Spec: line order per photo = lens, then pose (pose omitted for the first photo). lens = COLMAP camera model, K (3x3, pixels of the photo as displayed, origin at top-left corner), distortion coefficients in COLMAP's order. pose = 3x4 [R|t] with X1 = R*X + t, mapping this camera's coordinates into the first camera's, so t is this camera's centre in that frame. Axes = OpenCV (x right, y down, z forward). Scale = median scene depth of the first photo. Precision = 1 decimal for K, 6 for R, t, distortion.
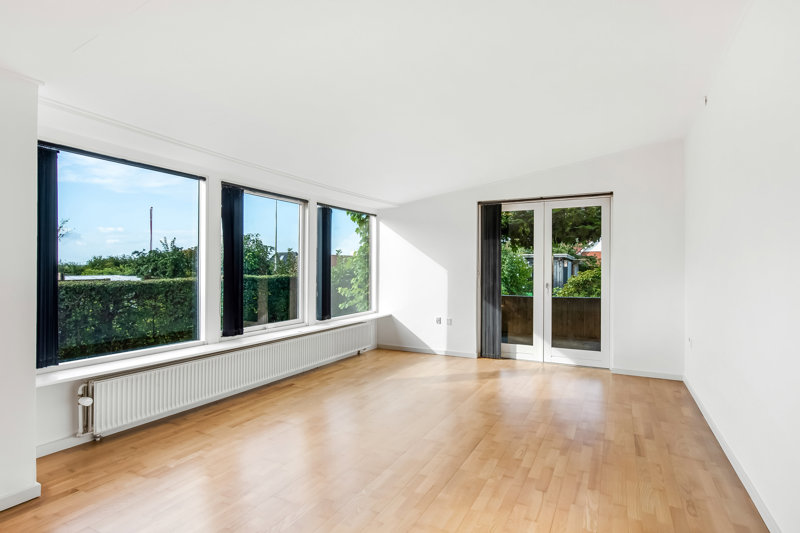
lens RADIAL K [[423.4, 0, 400.0], [0, 423.4, 266.5], [0, 0, 1]] dist [-0.000981, -0.000358]
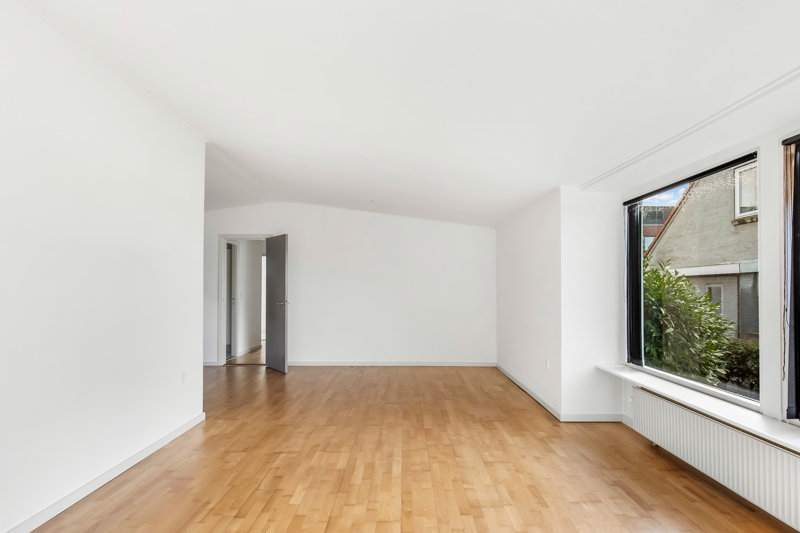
lens RADIAL K [[402.6, 0, 401.1], [0, 402.6, 284.1], [0, 0, 1]] dist [0.000209, 0.000046]
pose [[-0.895031, -0.009248, -0.445908, 0.202917], [-0.002342, 0.999869, -0.016036, 0.001702], [0.445998, -0.013308, -0.894935, 0.903918]]
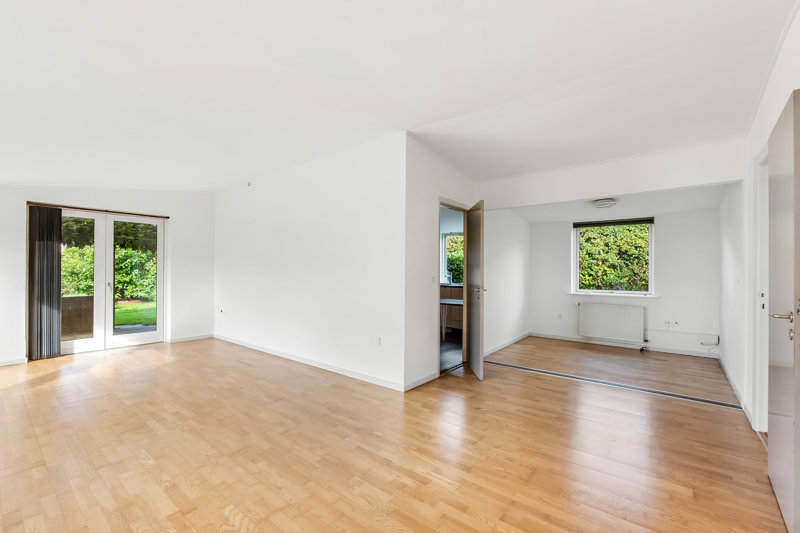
lens RADIAL K [[341.0, 0, 400.0], [0, 341.0, 266.5], [0, 0, 1]] dist [-0.000163, 0.000041]
pose [[0.200164, 0.012745, 0.979680, -0.432649], [-0.007280, 0.999907, -0.011520, -0.000626], [-0.979735, -0.004826, 0.200238, 0.003707]]
